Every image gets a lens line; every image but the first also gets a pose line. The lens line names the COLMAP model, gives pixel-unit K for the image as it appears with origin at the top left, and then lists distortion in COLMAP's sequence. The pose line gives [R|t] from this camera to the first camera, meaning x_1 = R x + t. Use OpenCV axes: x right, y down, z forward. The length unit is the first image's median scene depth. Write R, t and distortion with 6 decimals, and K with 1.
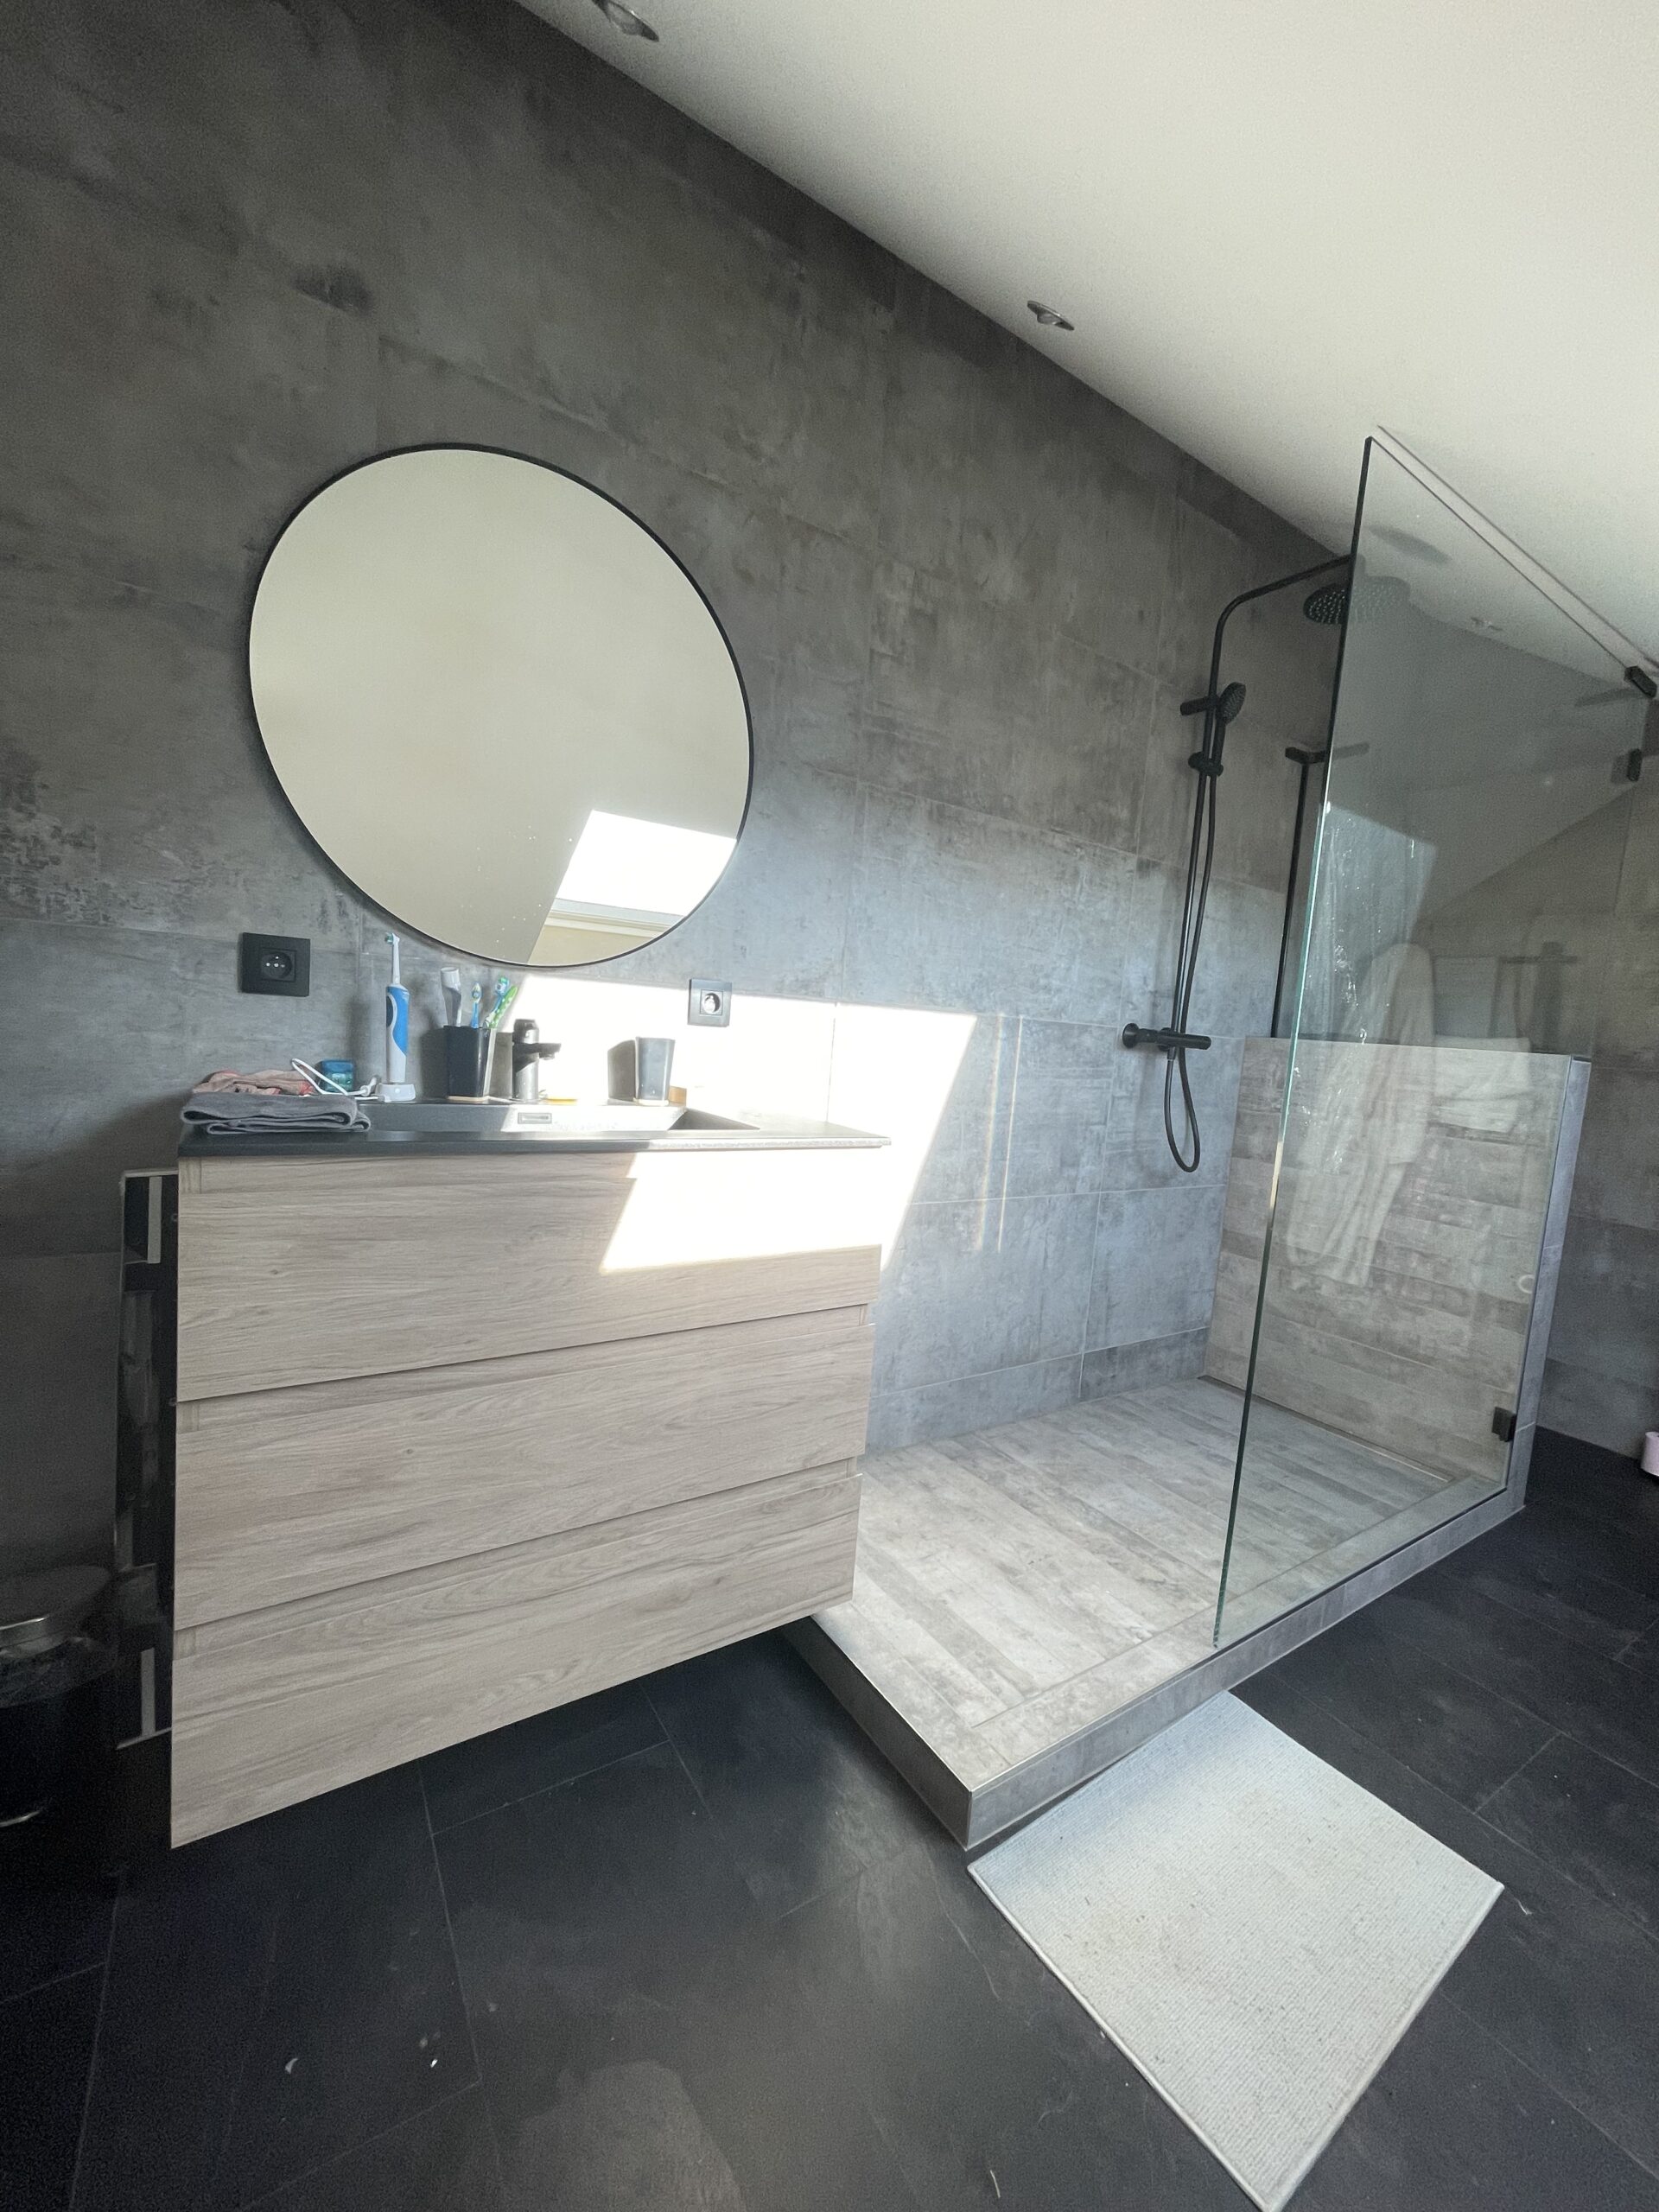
lens RADIAL K [[898.1, 0, 836.9], [0, 898.1, 1102.7], [0, 0, 1]] dist [-0.001017, 0.003321]
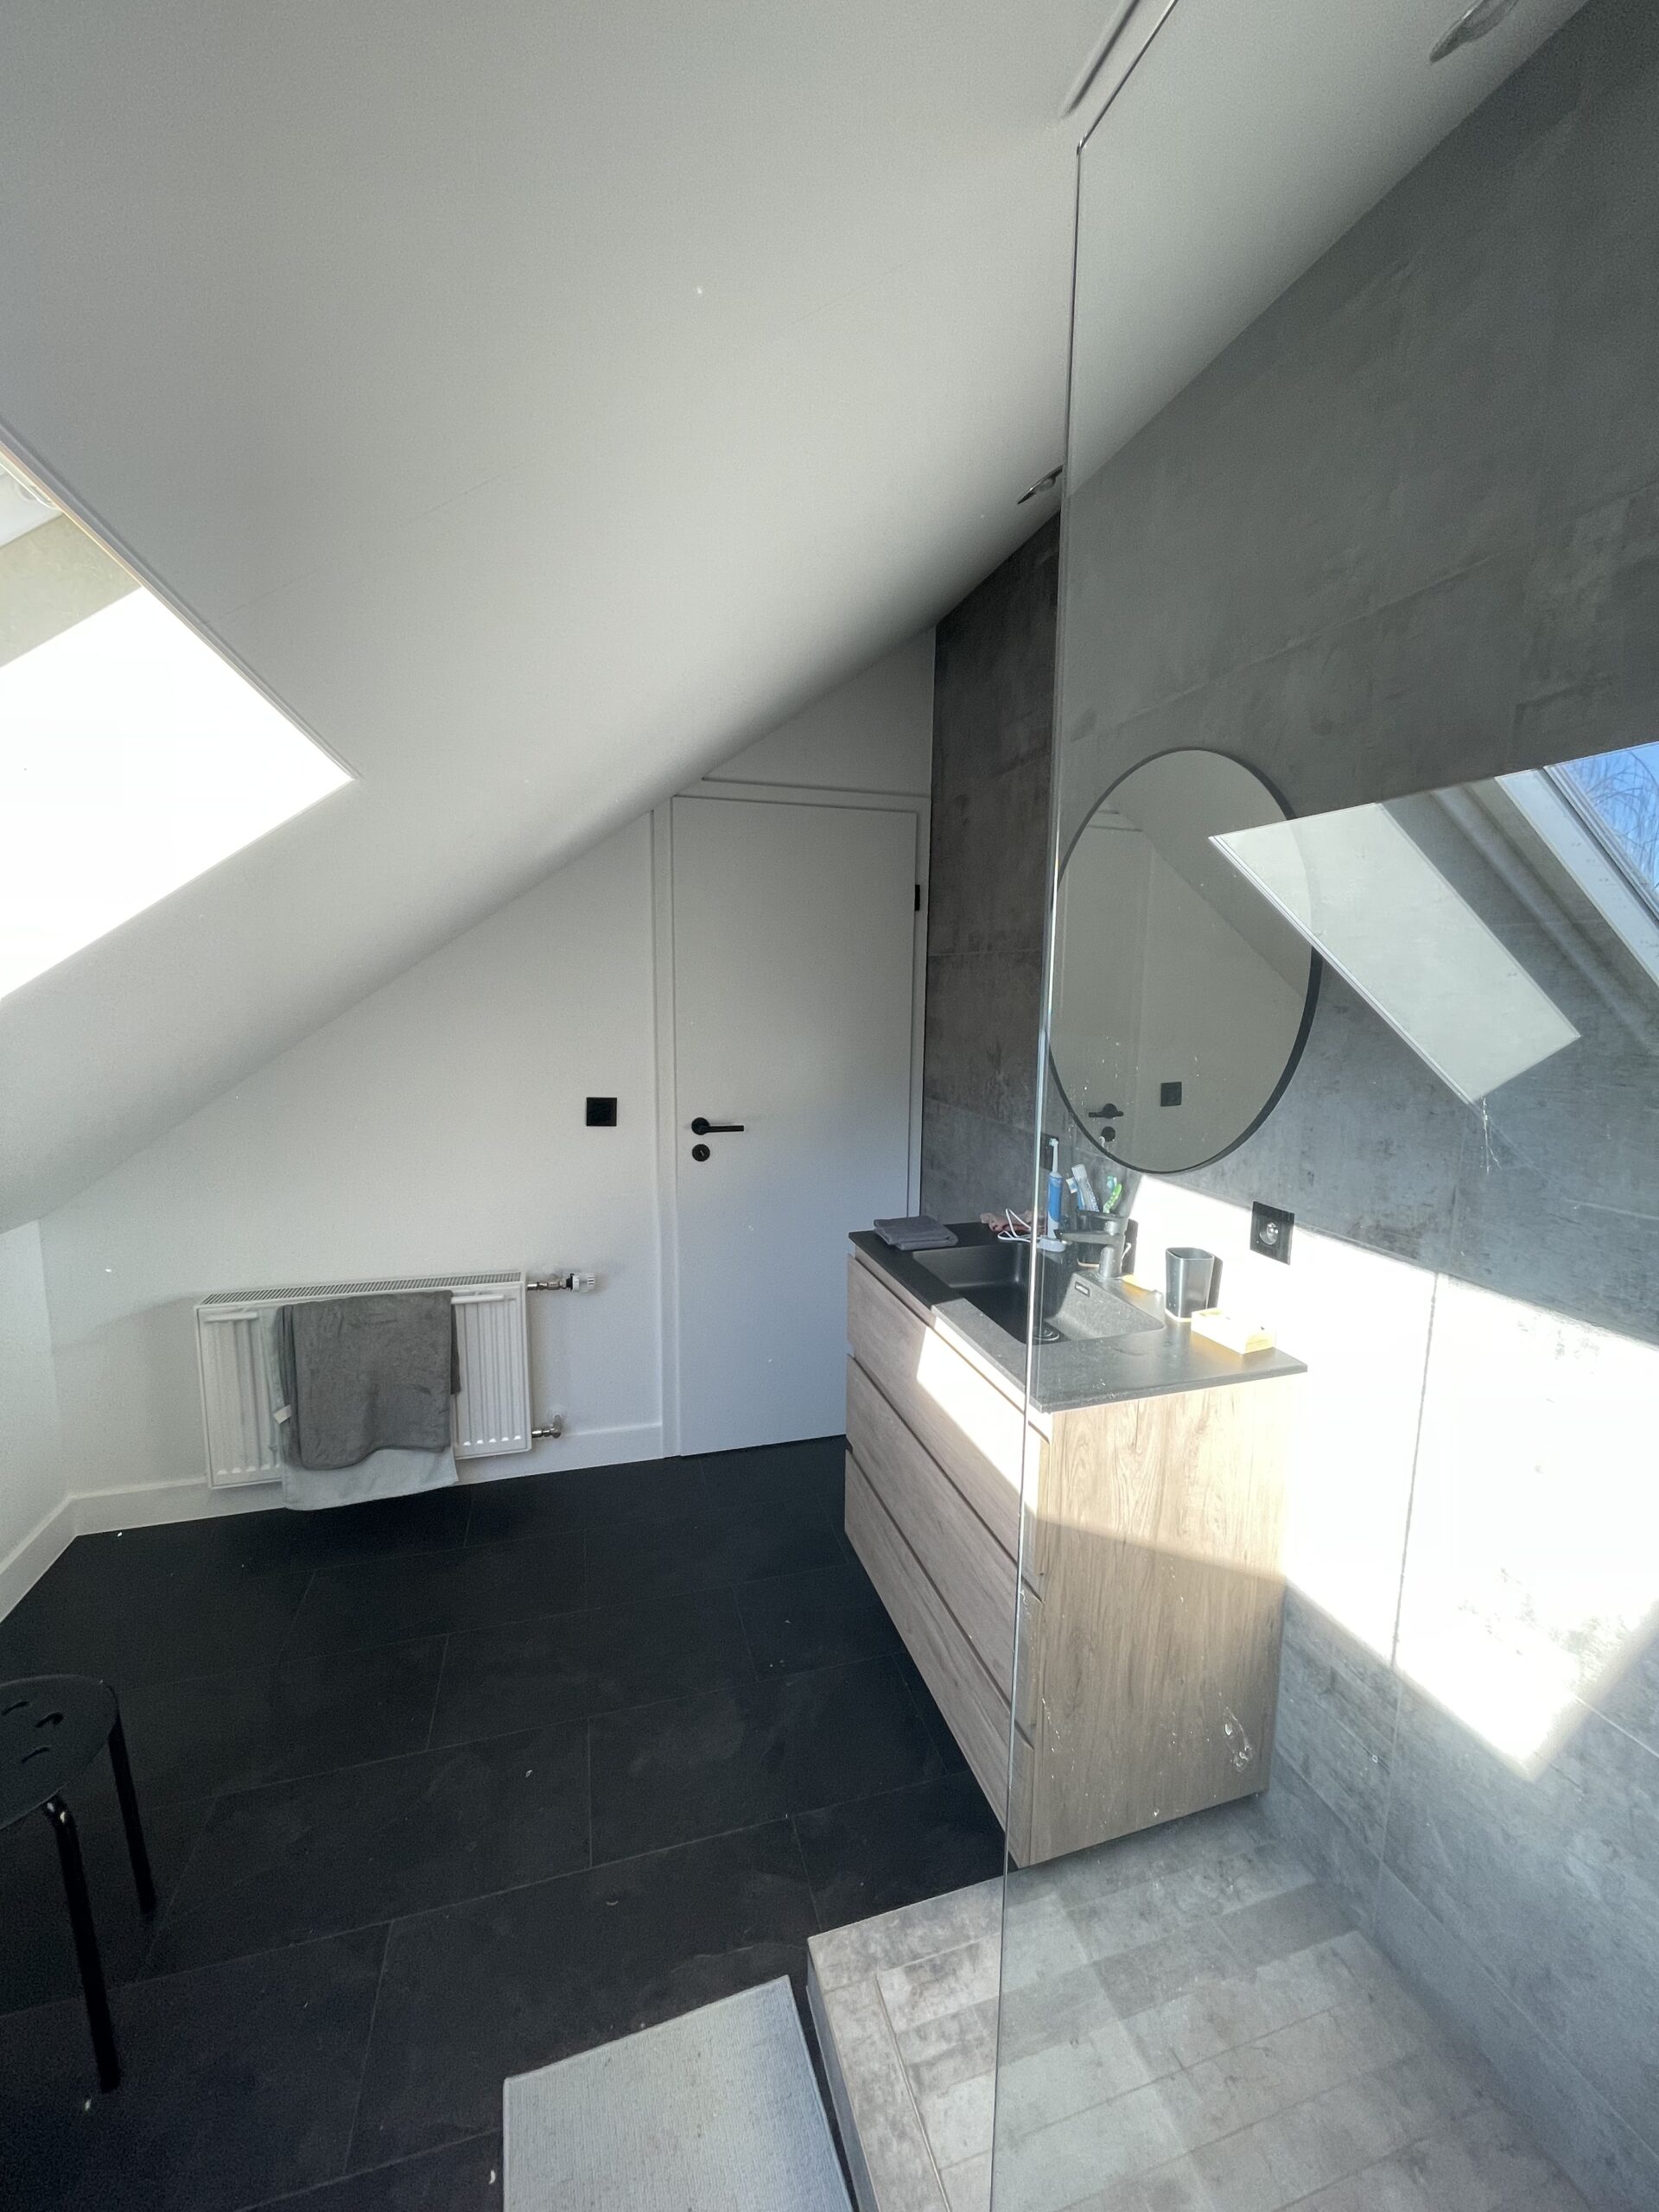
lens RADIAL K [[898.1, 0, 836.9], [0, 898.1, 1102.7], [0, 0, 1]] dist [-0.001017, 0.003321]
pose [[-0.289210, 0.053422, -0.955774, 0.621150], [-0.115431, 0.989210, 0.090220, -0.204592], [0.950281, 0.136419, -0.279922, 0.642756]]
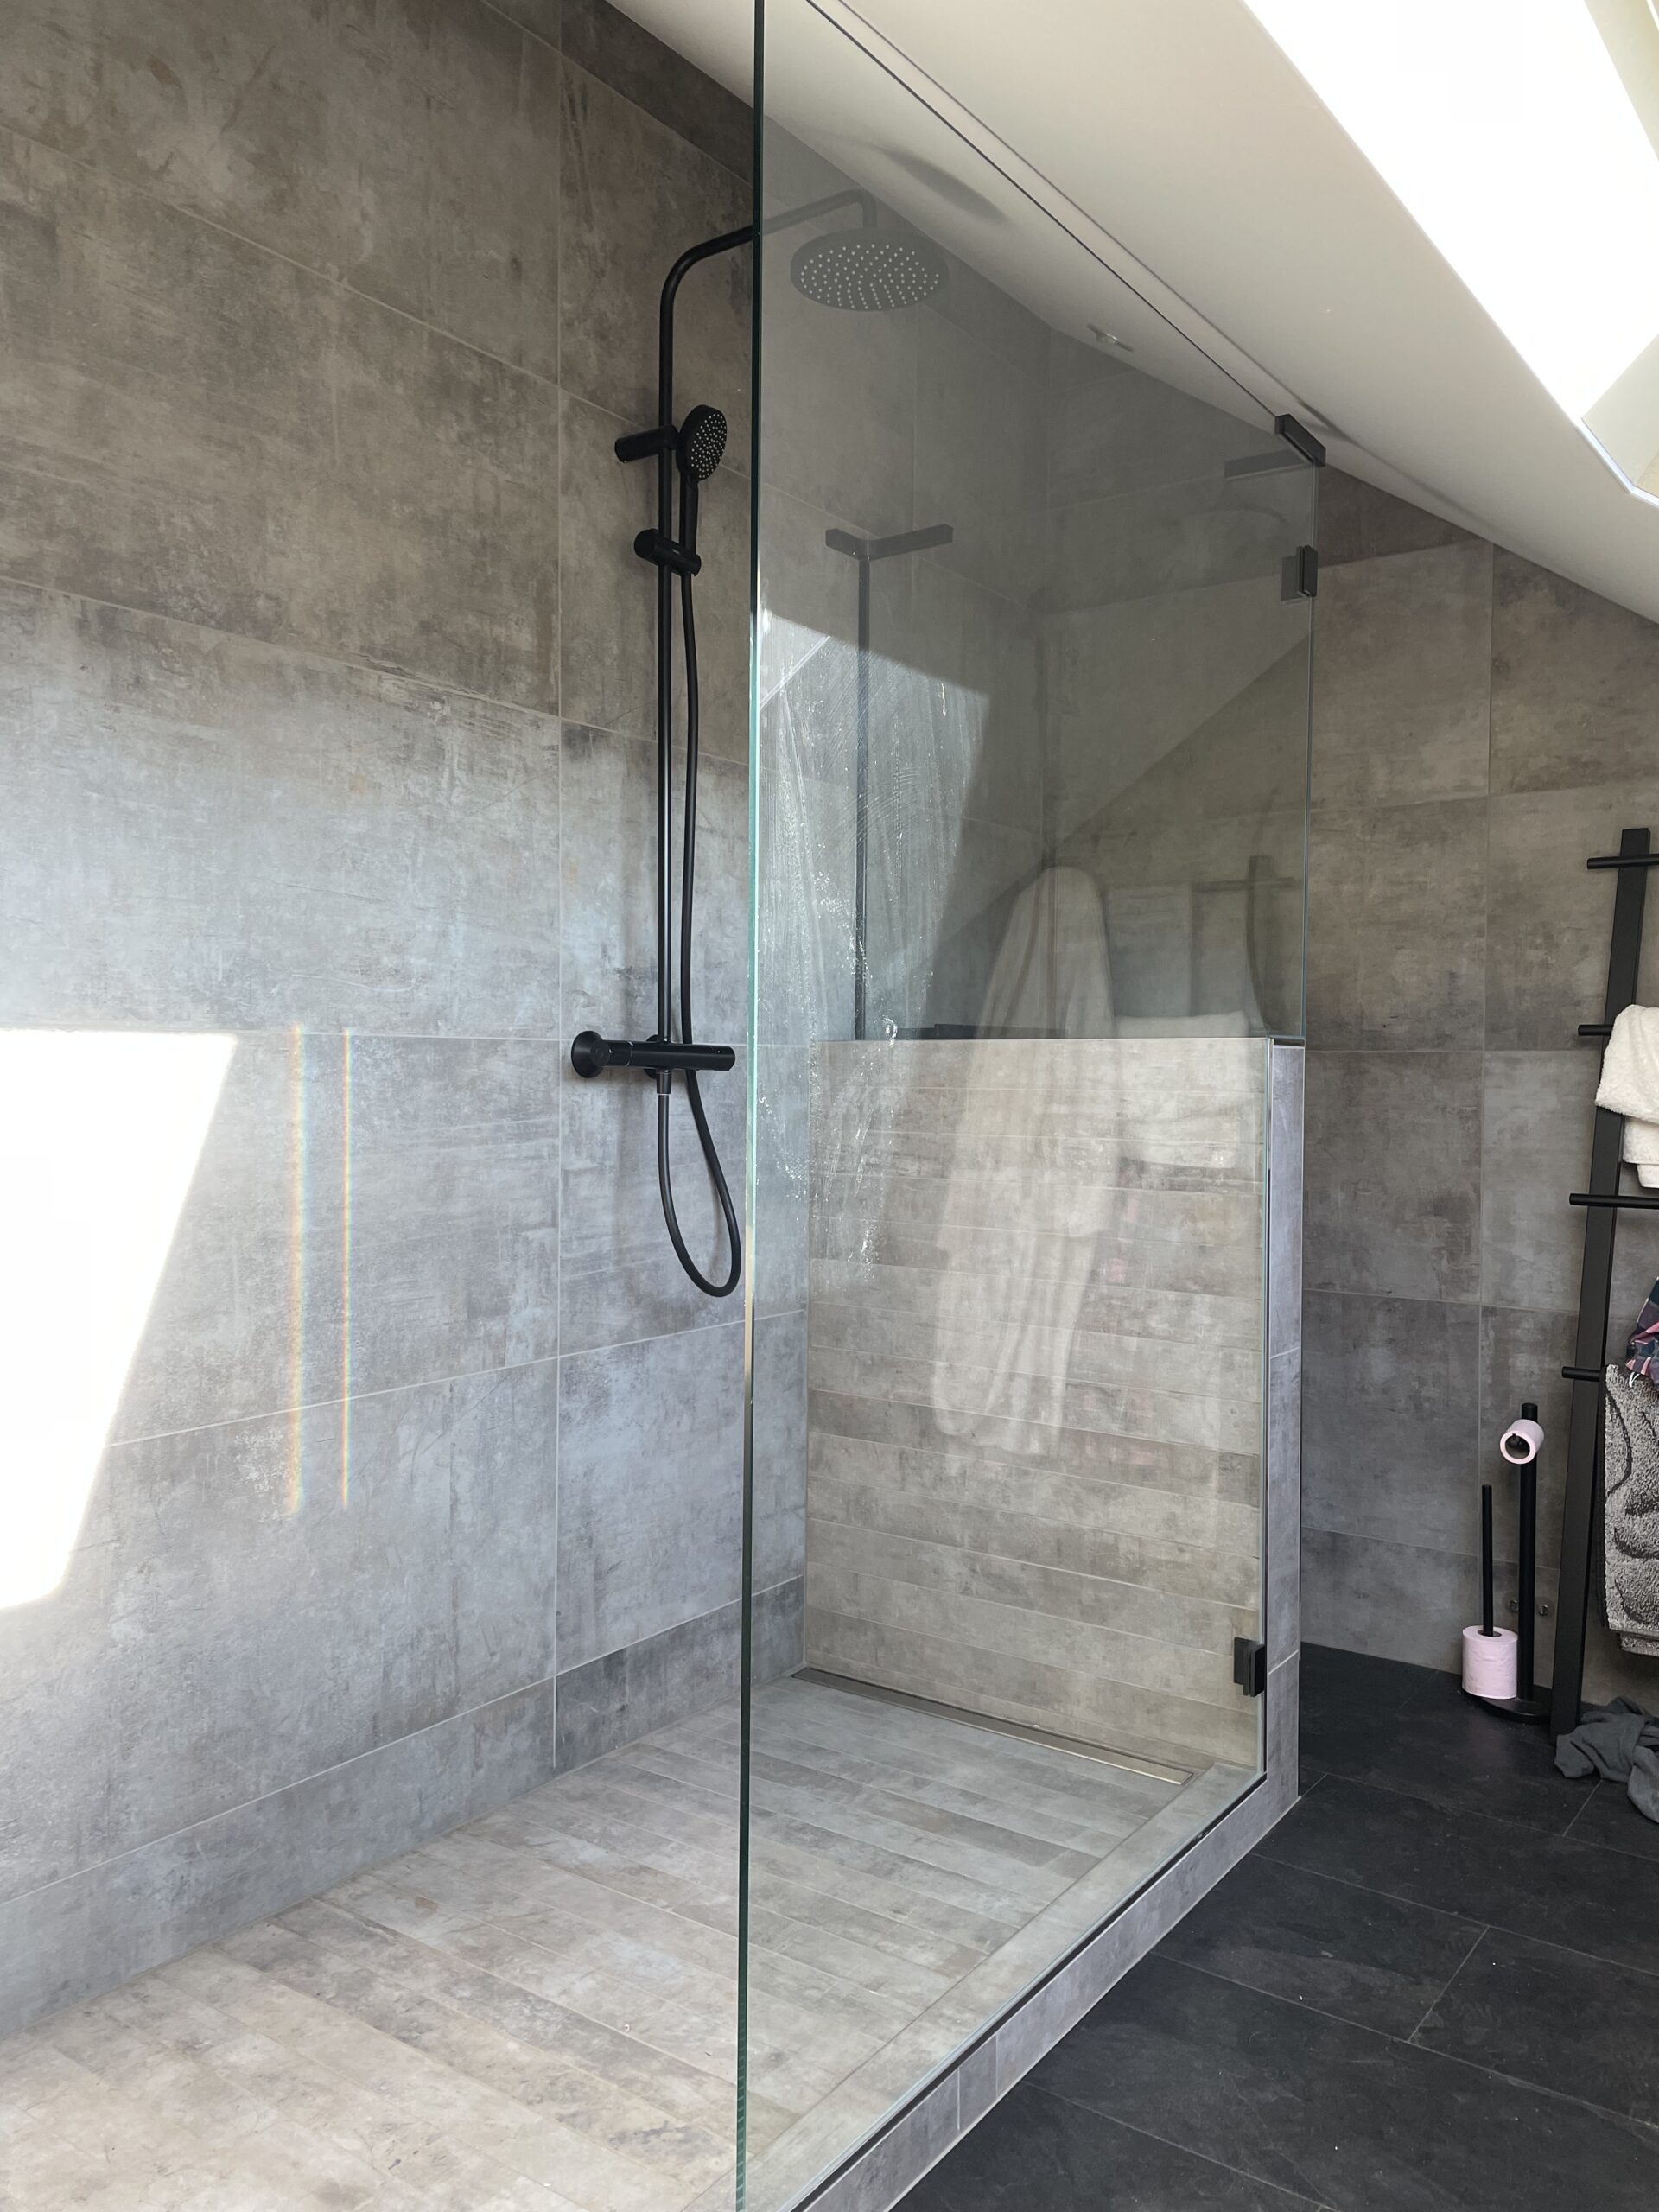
lens RADIAL K [[1660.6, 0, 829.5], [0, 1660.6, 1106.0], [0, 0, 1]] dist [0.099298, -0.116152]
pose [[0.937480, -0.079678, 0.338797, 0.134813], [0.096397, 0.994803, -0.032783, 0.002061], [-0.334424, 0.063392, 0.940288, 0.028567]]
